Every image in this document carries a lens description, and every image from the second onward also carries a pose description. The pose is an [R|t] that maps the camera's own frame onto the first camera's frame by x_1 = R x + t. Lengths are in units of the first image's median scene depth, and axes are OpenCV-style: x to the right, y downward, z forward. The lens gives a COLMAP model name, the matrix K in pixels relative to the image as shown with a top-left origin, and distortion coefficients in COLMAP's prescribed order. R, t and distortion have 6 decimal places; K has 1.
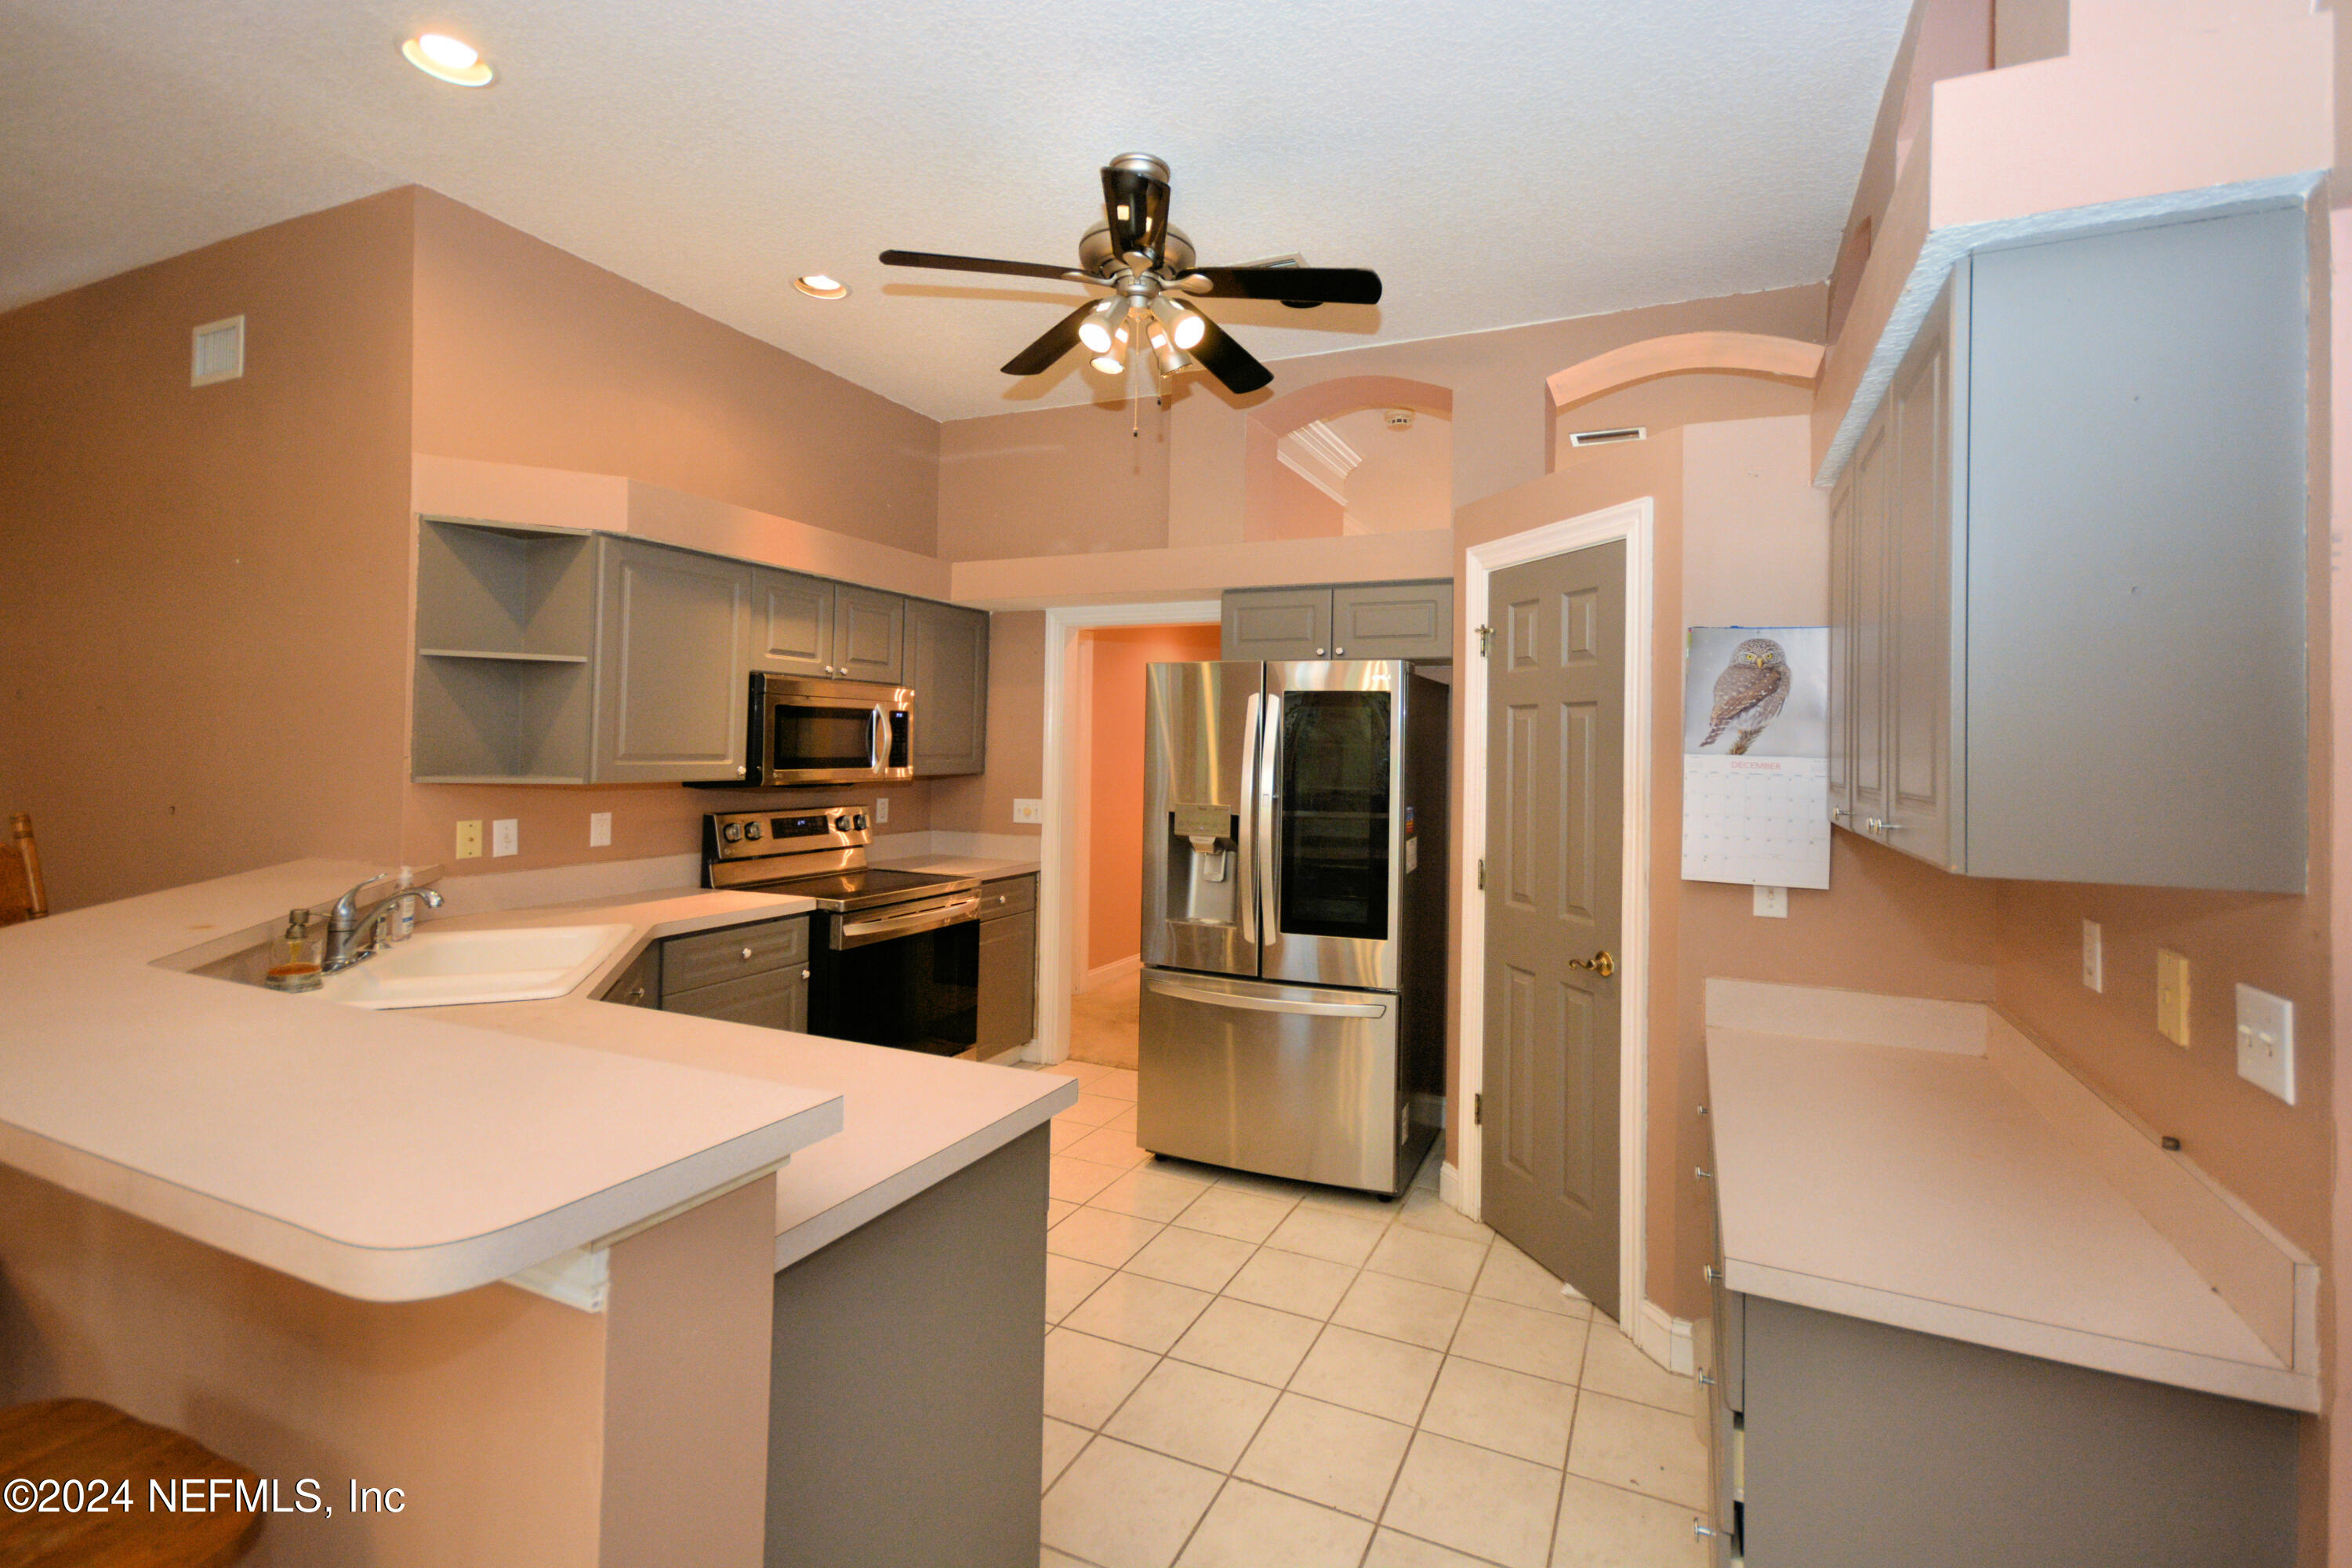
lens RADIAL K [[1042.6, 0, 1178.6], [0, 1042.6, 741.3], [0, 0, 1]] dist [0.000966, 0.000330]
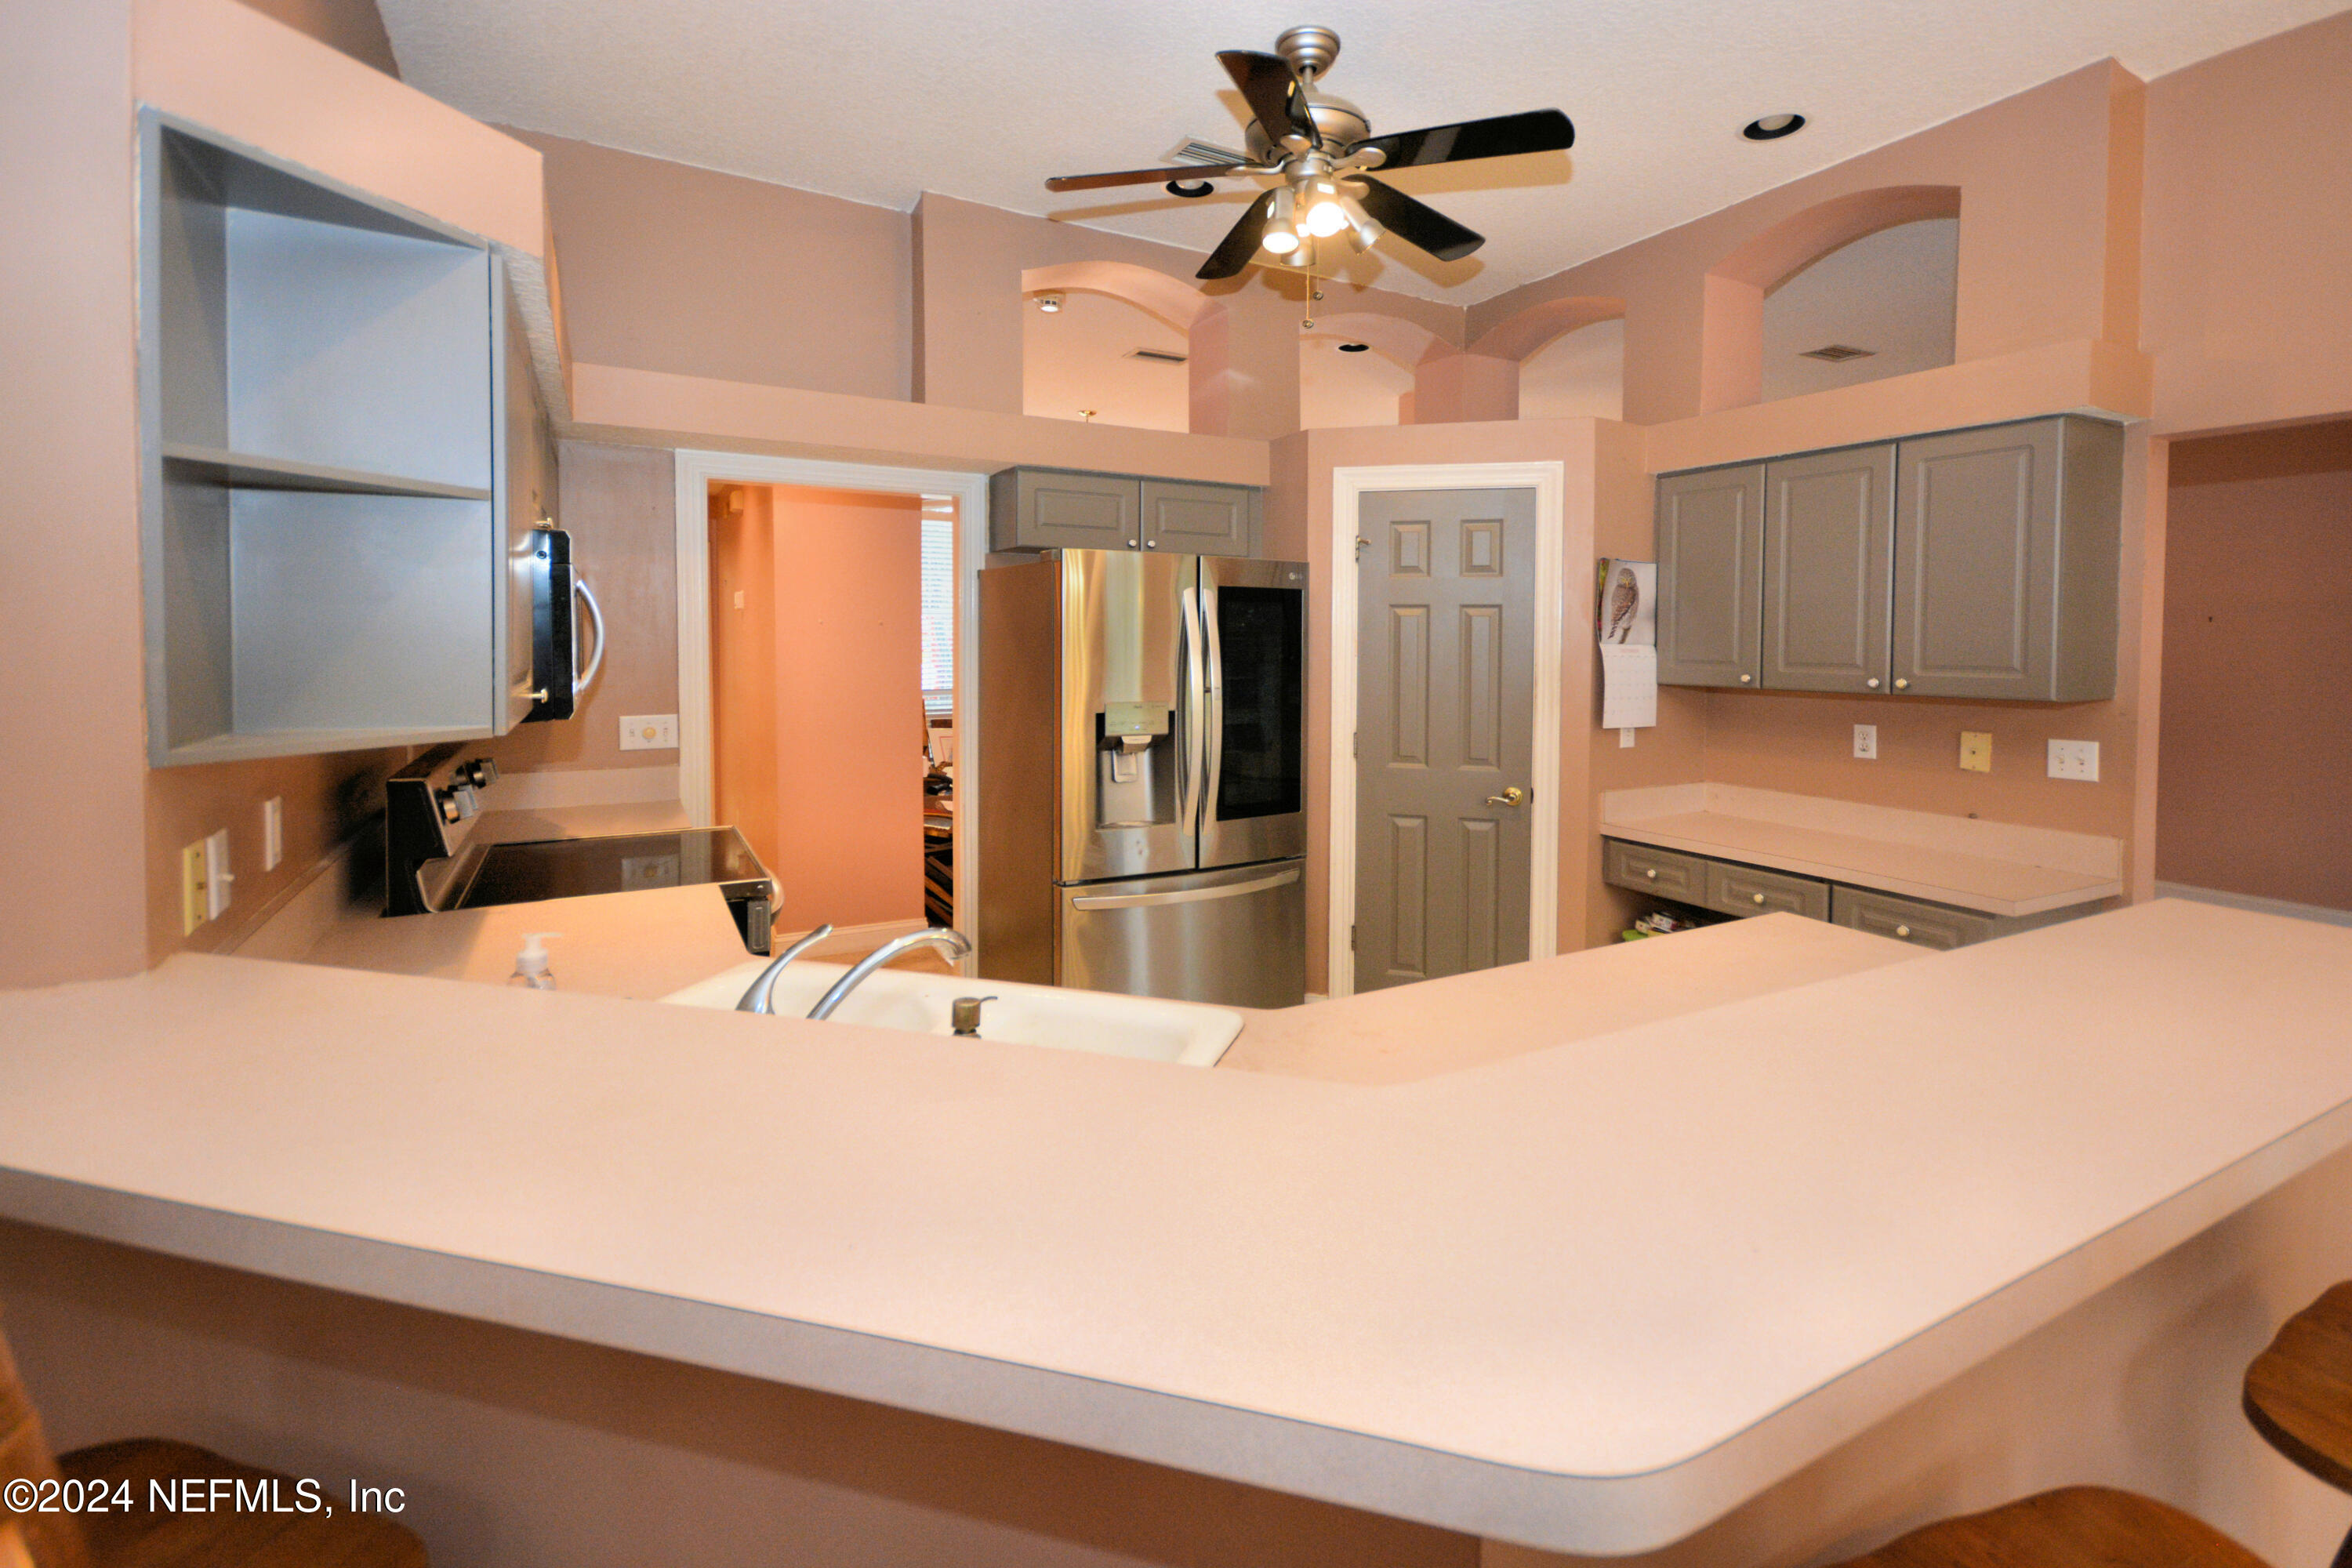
lens RADIAL K [[1062.5, 0, 1176.1], [0, 1062.5, 676.7], [0, 0, 1]] dist [-0.002615, -0.000248]
pose [[0.585281, -0.039488, 0.809869, -1.094348], [-0.002019, 0.998739, 0.050156, -0.015406], [-0.810828, -0.030990, 0.584463, 0.611229]]
